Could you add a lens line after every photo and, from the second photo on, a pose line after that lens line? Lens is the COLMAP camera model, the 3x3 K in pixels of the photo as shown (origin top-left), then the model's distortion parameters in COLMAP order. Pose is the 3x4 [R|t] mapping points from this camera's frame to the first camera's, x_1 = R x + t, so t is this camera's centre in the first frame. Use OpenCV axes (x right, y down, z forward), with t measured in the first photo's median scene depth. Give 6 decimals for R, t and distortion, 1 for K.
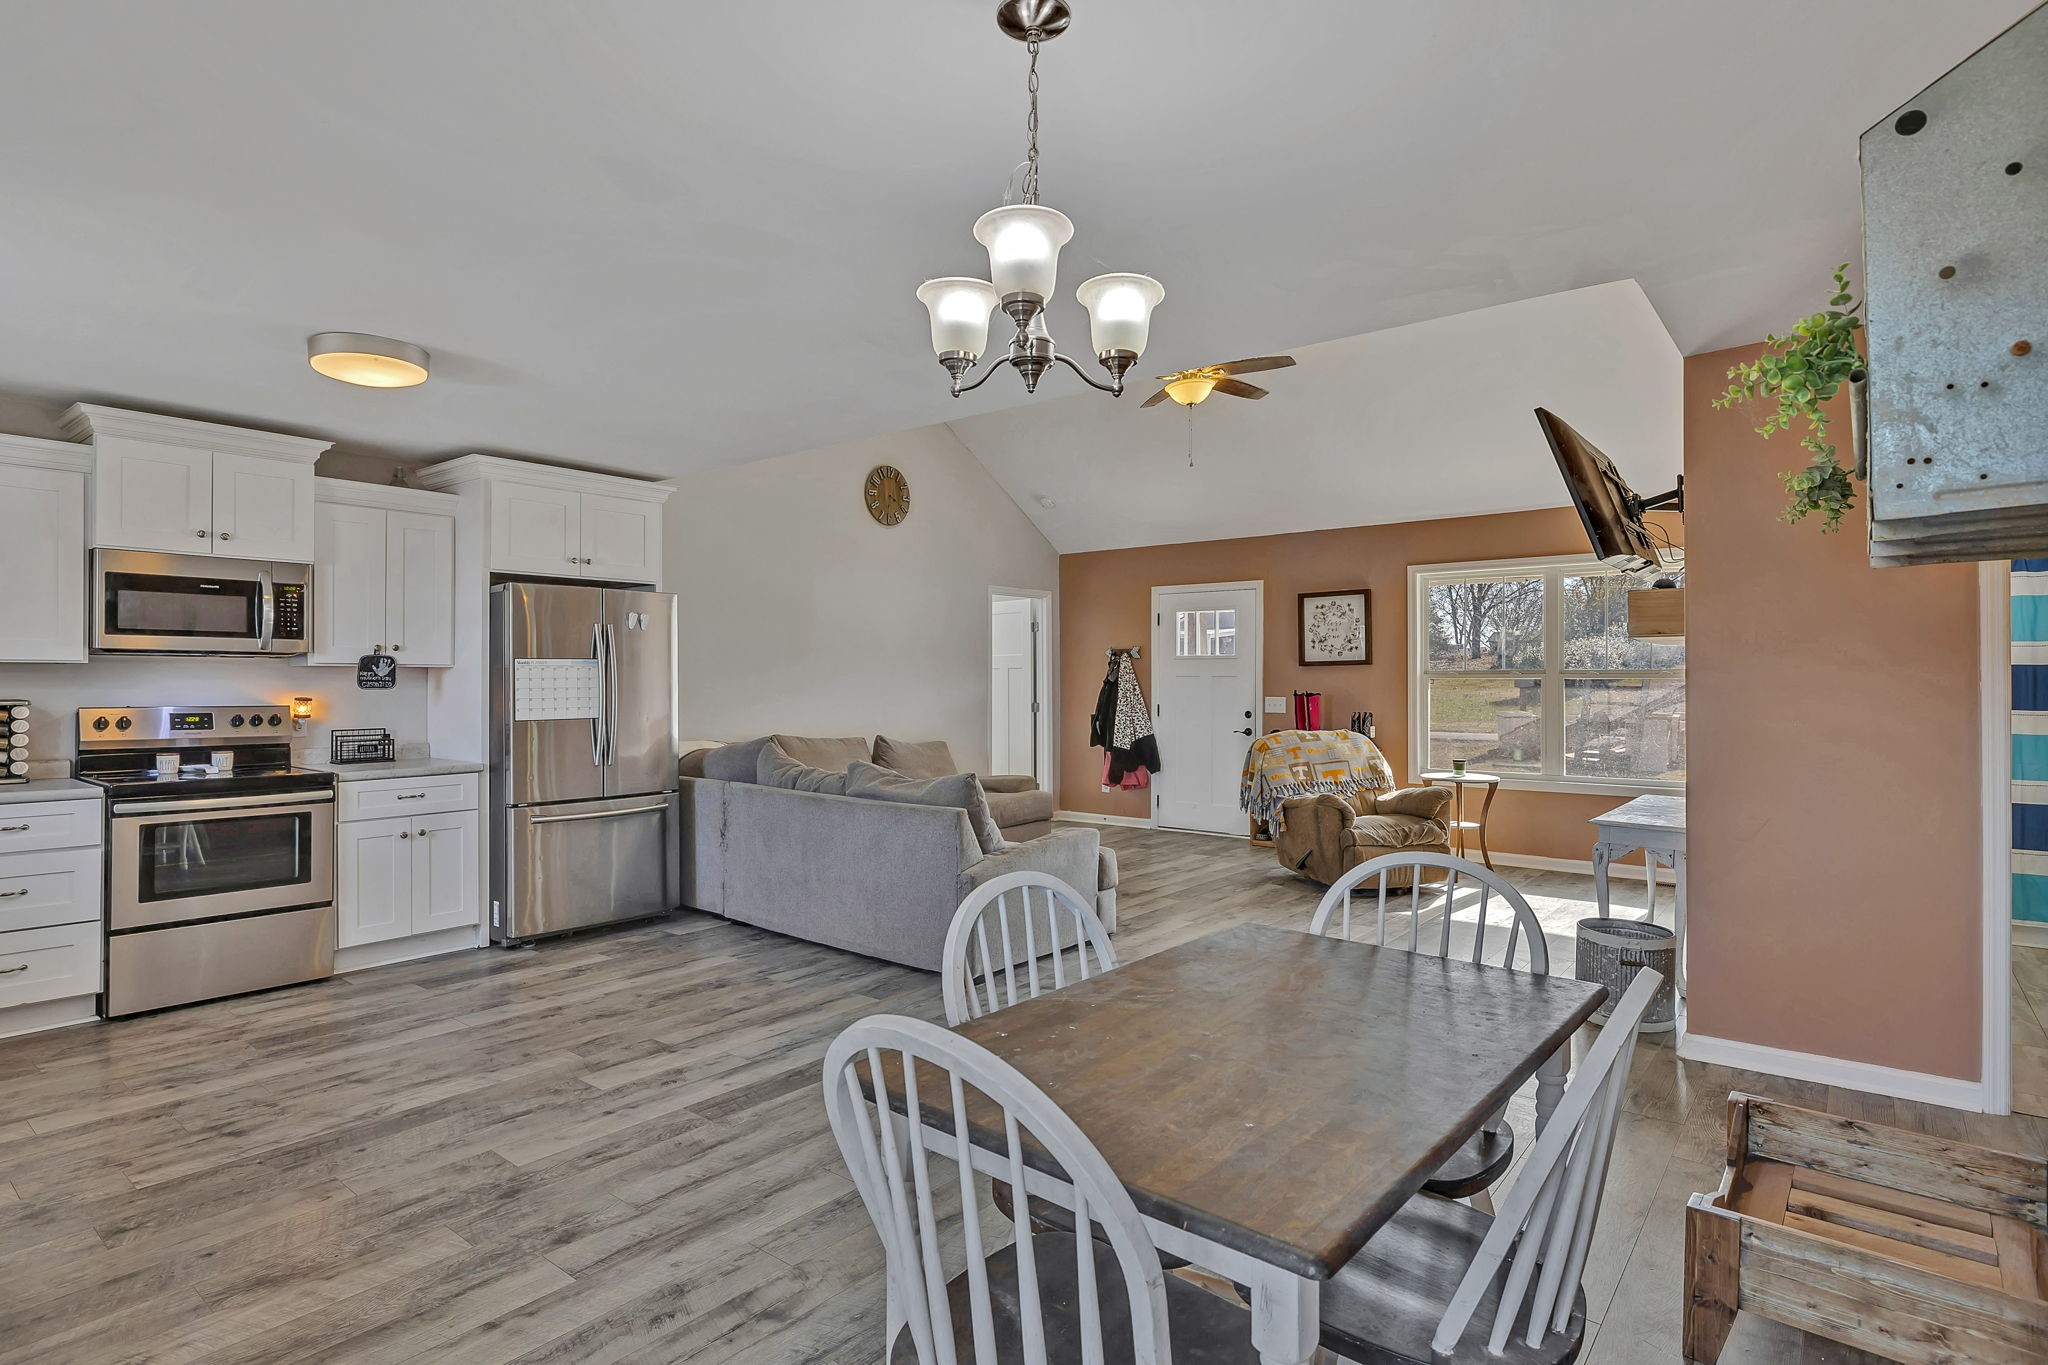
lens RADIAL K [[1050.2, 0, 1018.2], [0, 1050.2, 679.5], [0, 0, 1]] dist [-0.002636, -0.000613]
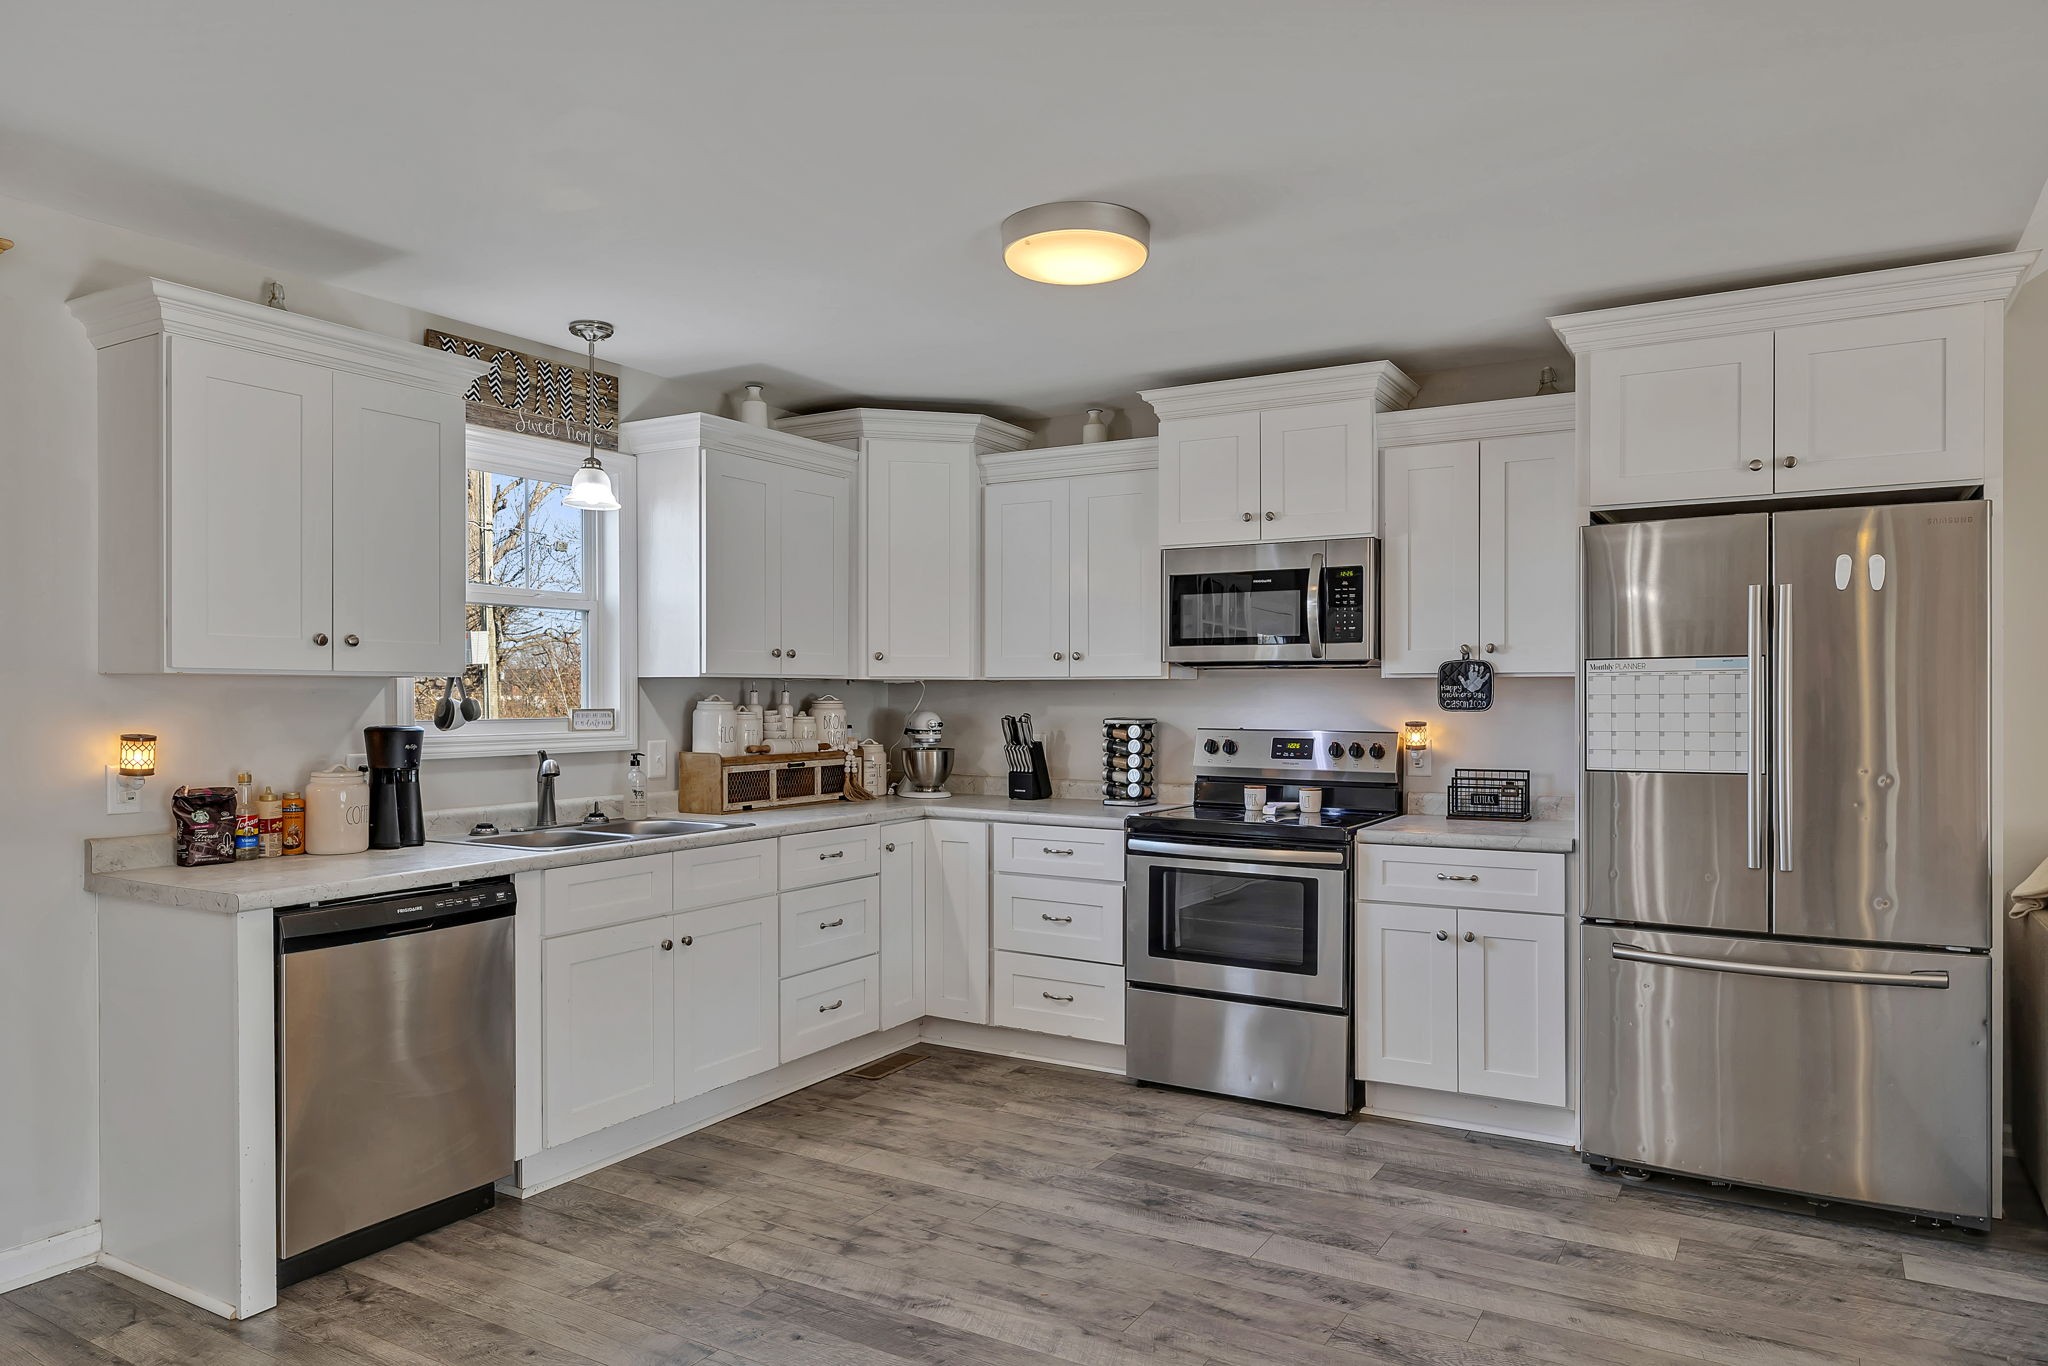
lens RADIAL K [[1328.6, 0, 1018.4], [0, 1328.6, 703.9], [0, 0, 1]] dist [0.001517, 0.000385]
pose [[0.142124, 0.006415, -0.989828, 0.183148], [0.002269, 0.999974, 0.006807, -0.001899], [0.989846, -0.003214, 0.142106, 0.585832]]
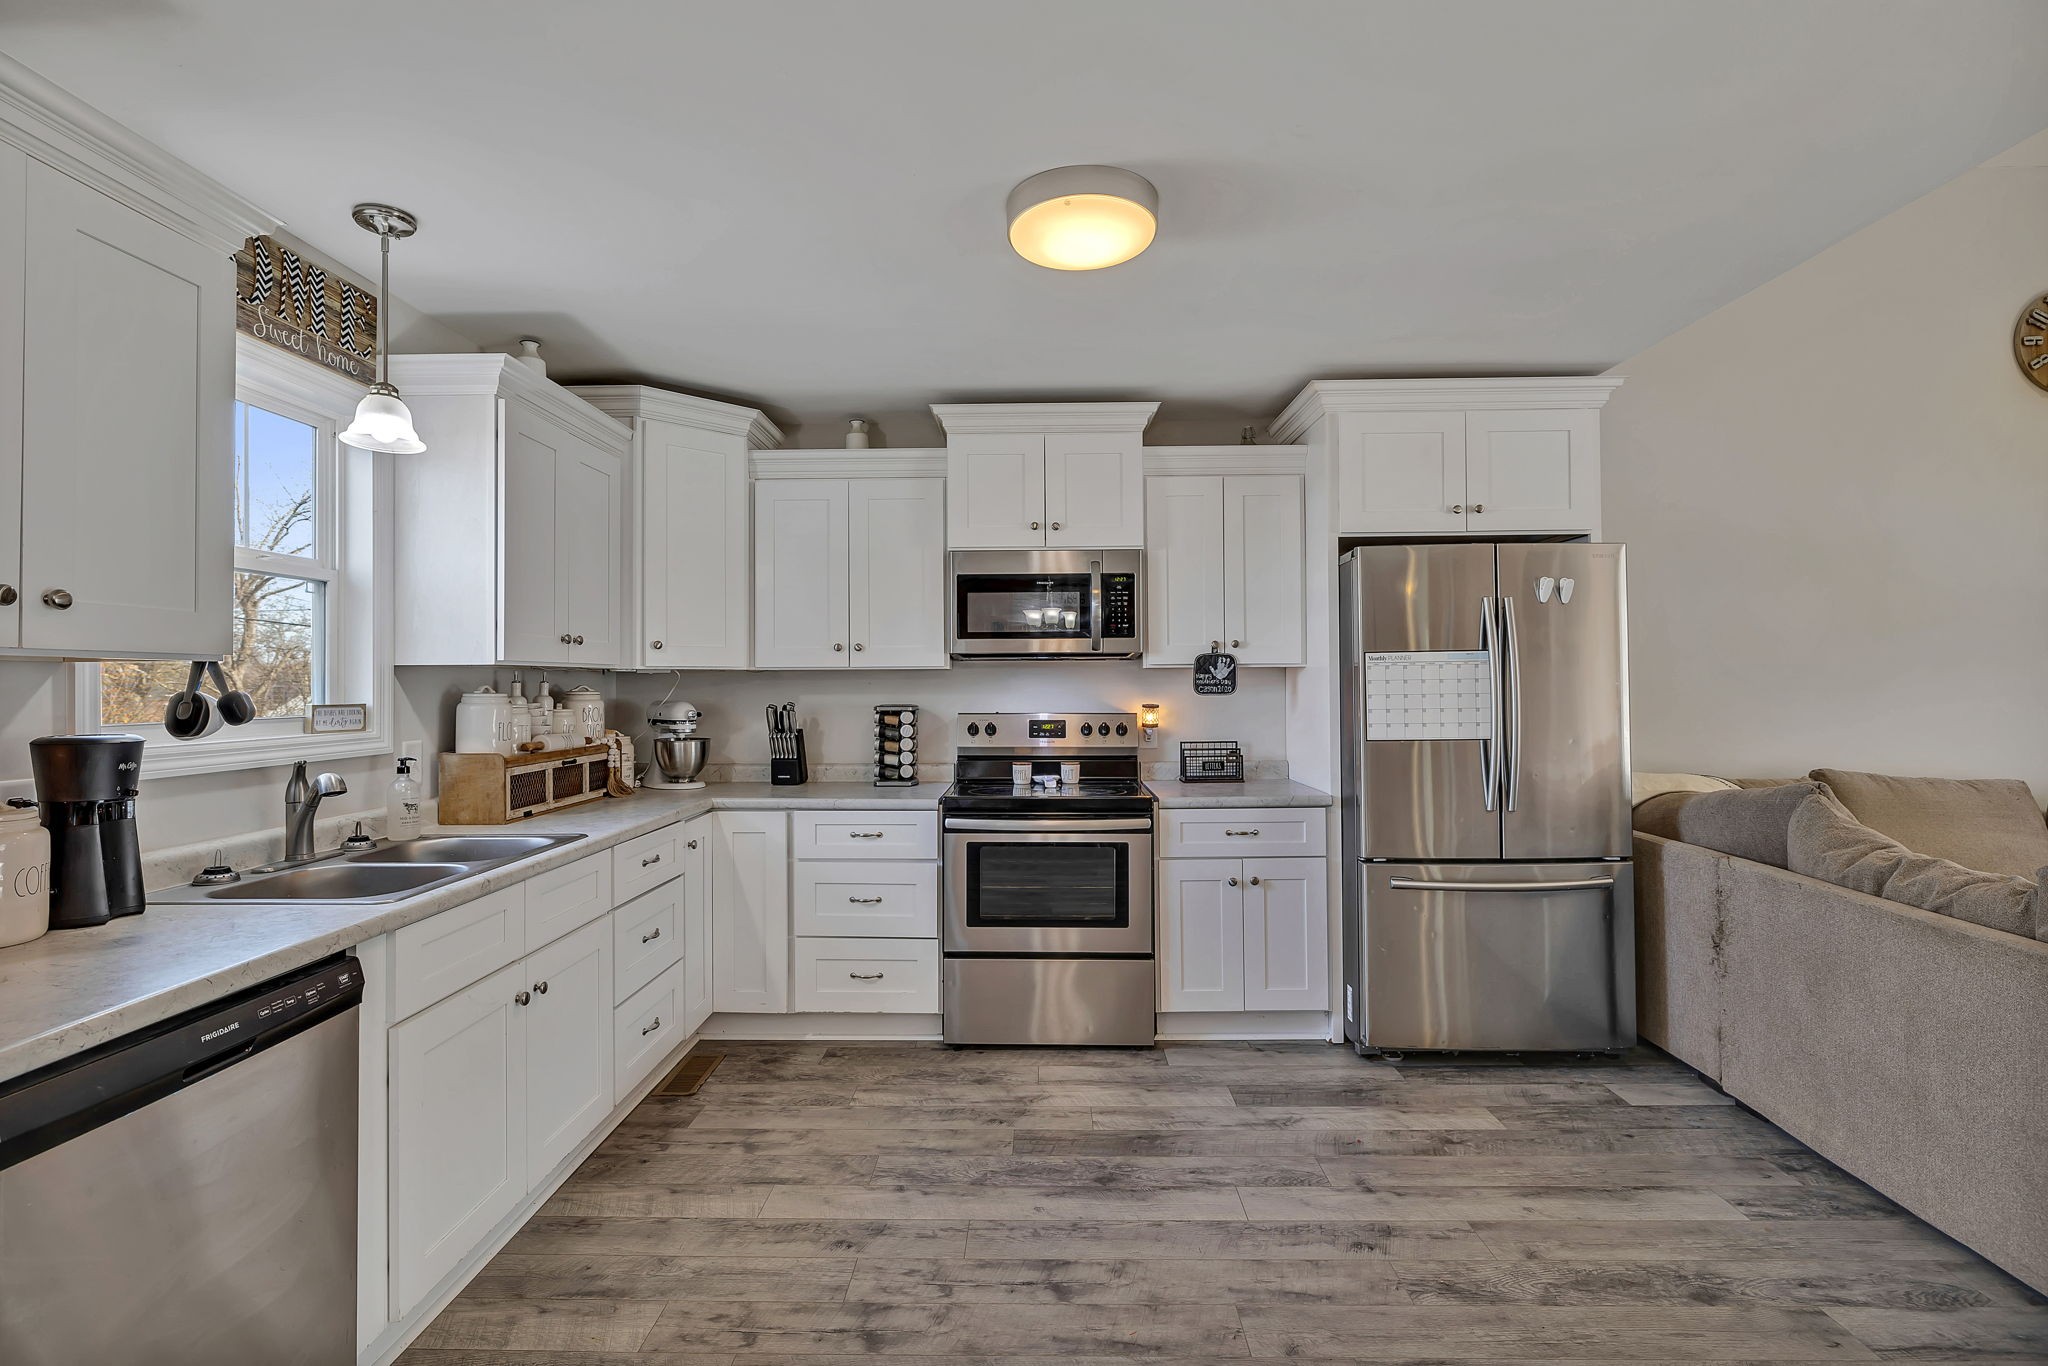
lens RADIAL K [[967.0, 0, 1019.5], [0, 967.0, 672.0], [0, 0, 1]] dist [-0.006976, 0.000861]
pose [[0.610998, -0.014002, -0.791508, -0.102902], [0.008477, 0.999902, -0.011144, -0.001720], [0.791587, 0.000099, 0.611057, 0.407589]]
